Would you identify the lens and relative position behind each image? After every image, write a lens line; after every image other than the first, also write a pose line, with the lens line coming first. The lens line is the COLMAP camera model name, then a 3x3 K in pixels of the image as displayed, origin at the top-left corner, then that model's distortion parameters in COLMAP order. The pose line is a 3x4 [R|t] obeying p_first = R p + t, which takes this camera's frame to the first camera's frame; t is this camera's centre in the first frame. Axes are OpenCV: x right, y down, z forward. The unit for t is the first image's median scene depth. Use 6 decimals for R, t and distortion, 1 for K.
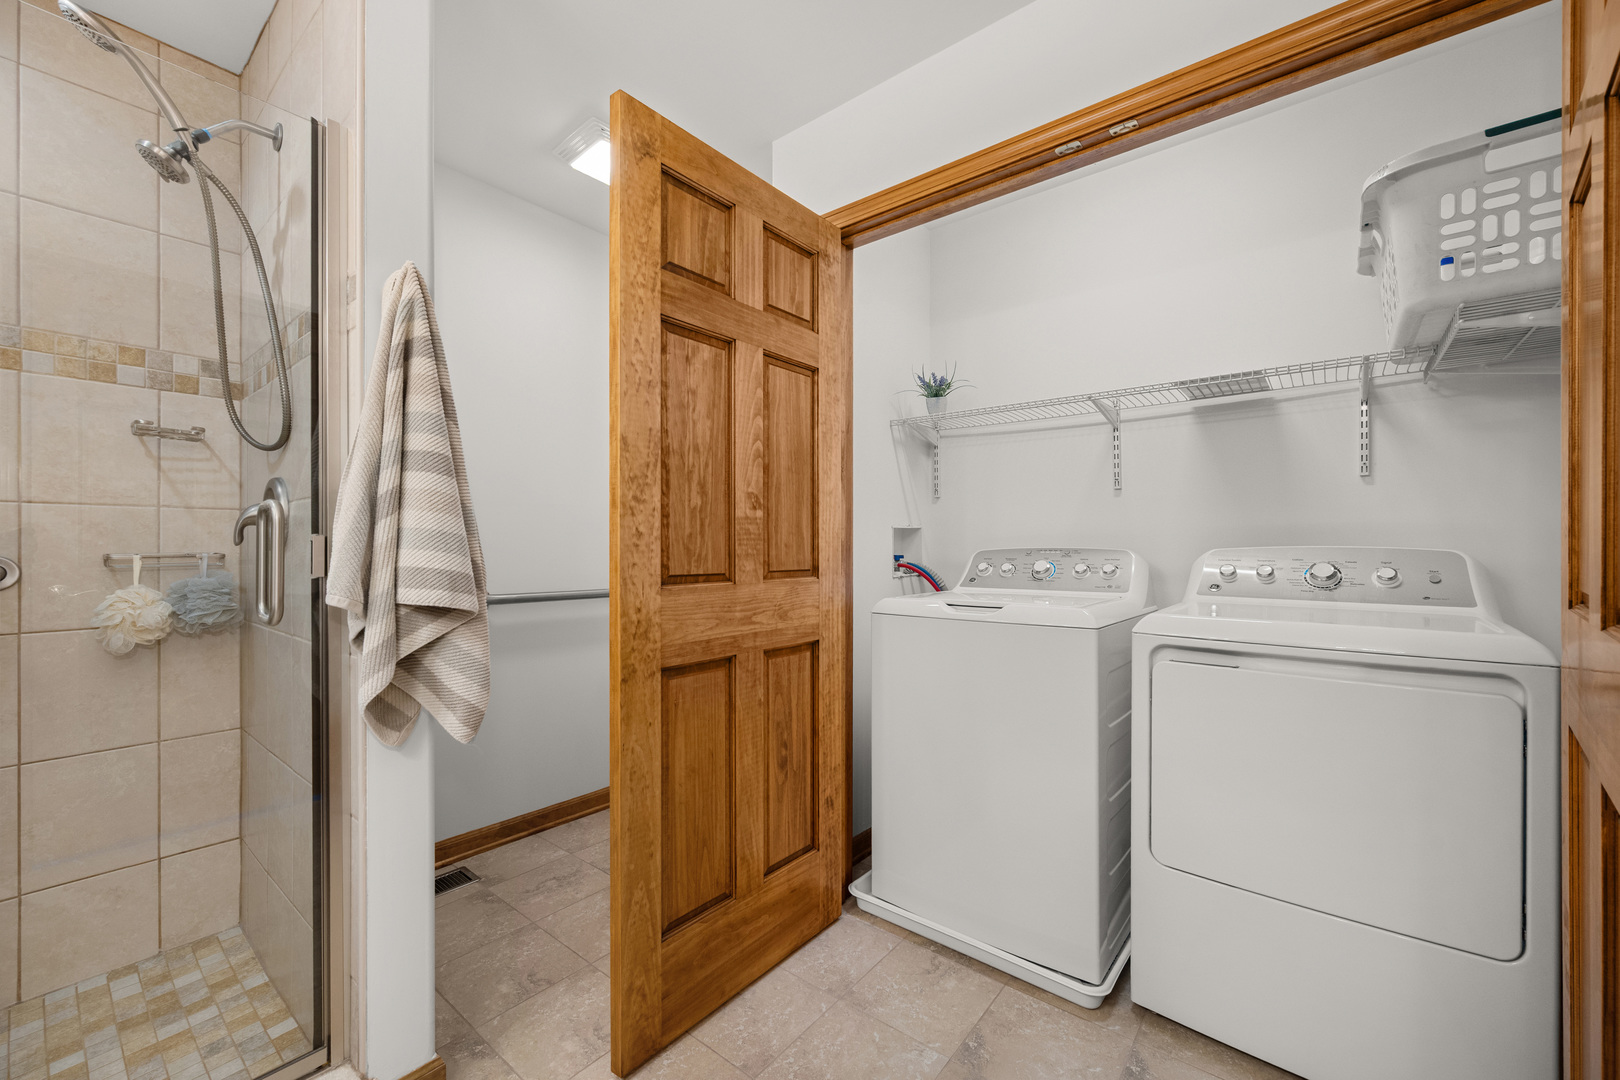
lens RADIAL K [[646.8, 0, 818.3], [0, 646.8, 549.7], [0, 0, 1]] dist [-0.000449, 0.000269]
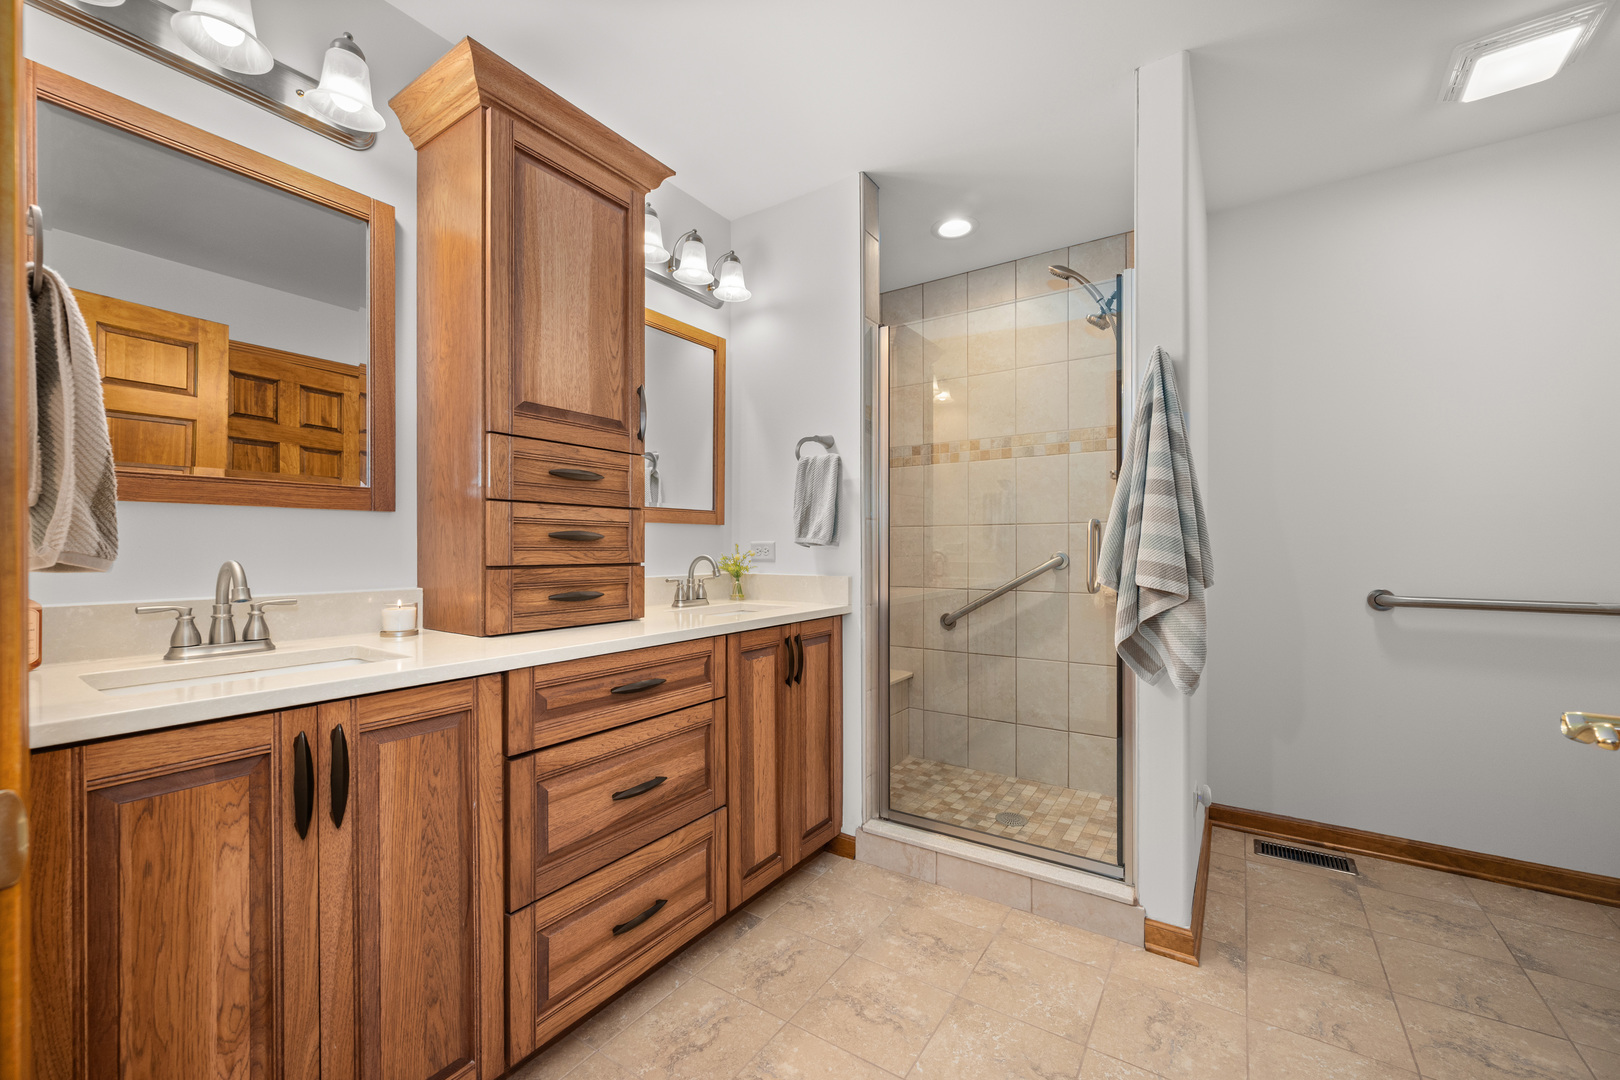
lens RADIAL K [[646.8, 0, 818.3], [0, 646.8, 549.7], [0, 0, 1]] dist [-0.000449, 0.000269]
pose [[0.086368, 0.002263, -0.996261, 0.724207], [0.000718, 0.999997, 0.002334, -0.001141], [0.996263, -0.000917, 0.086366, 0.134841]]
